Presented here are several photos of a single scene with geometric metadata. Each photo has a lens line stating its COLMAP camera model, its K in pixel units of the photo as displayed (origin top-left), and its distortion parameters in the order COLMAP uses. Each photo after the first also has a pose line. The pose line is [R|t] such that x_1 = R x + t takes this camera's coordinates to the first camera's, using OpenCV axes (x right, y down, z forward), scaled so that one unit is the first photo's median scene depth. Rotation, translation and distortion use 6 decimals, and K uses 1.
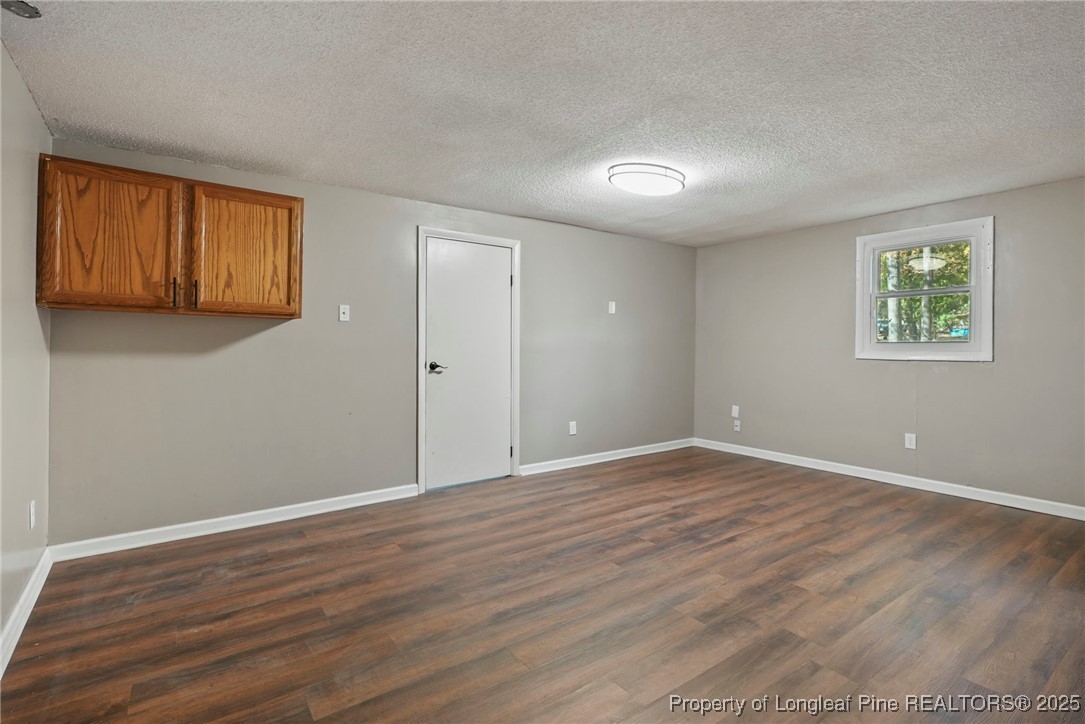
lens RADIAL K [[508.3, 0, 544.2], [0, 508.3, 354.2], [0, 0, 1]] dist [-0.003003, 0.000764]
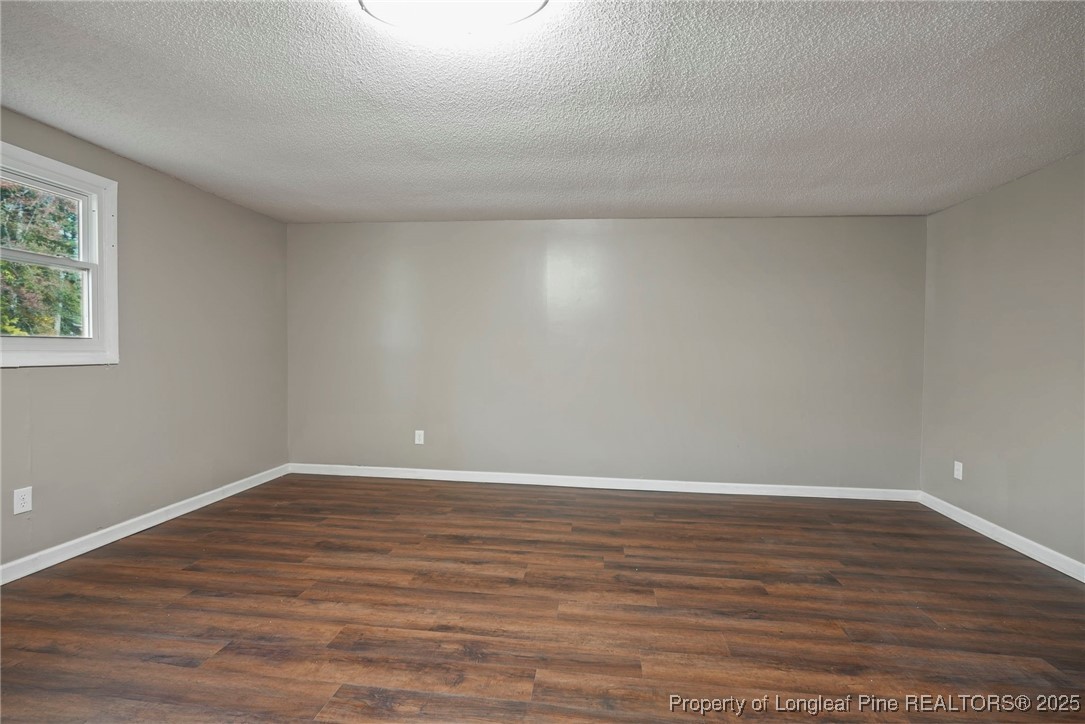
lens RADIAL K [[508.3, 0, 543.5], [0, 508.3, 358.4], [0, 0, 1]] dist [-0.003003, 0.000764]
pose [[-0.739429, -0.020307, 0.672928, -0.196715], [-0.005615, 0.999696, 0.023998, -0.021059], [-0.673211, 0.013966, -0.739318, 1.445993]]
